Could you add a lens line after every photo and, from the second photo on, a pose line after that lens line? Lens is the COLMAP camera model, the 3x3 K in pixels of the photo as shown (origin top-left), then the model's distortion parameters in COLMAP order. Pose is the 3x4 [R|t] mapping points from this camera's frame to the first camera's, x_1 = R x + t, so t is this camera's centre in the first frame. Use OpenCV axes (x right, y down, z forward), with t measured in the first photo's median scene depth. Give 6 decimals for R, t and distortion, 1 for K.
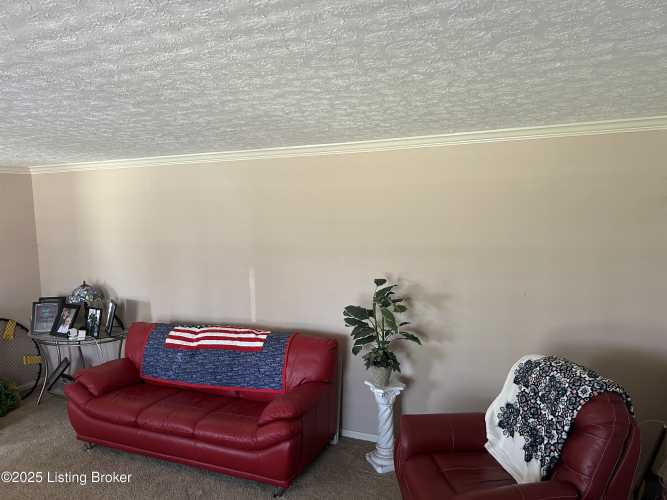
lens RADIAL K [[500.2, 0, 330.9], [0, 500.2, 259.5], [0, 0, 1]] dist [0.061868, -0.072480]
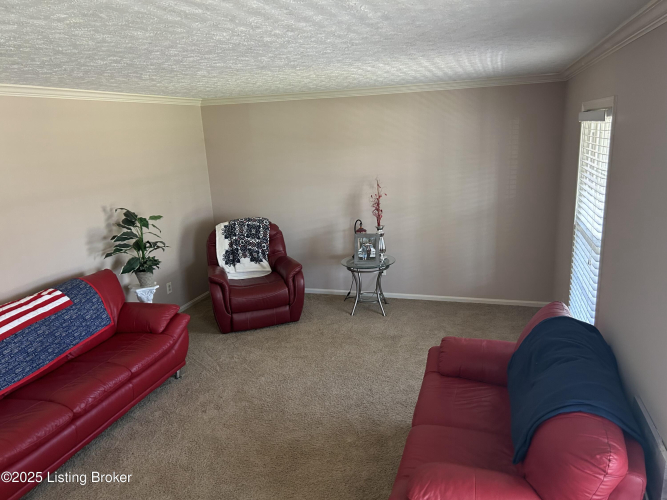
lens RADIAL K [[500.2, 0, 330.9], [0, 500.2, 259.5], [0, 0, 1]] dist [0.061868, -0.072480]
pose [[-0.120679, -0.216069, 0.968891, -1.183888], [0.172229, 0.956665, 0.234795, -0.042567], [-0.977637, 0.195206, -0.078236, 0.606134]]
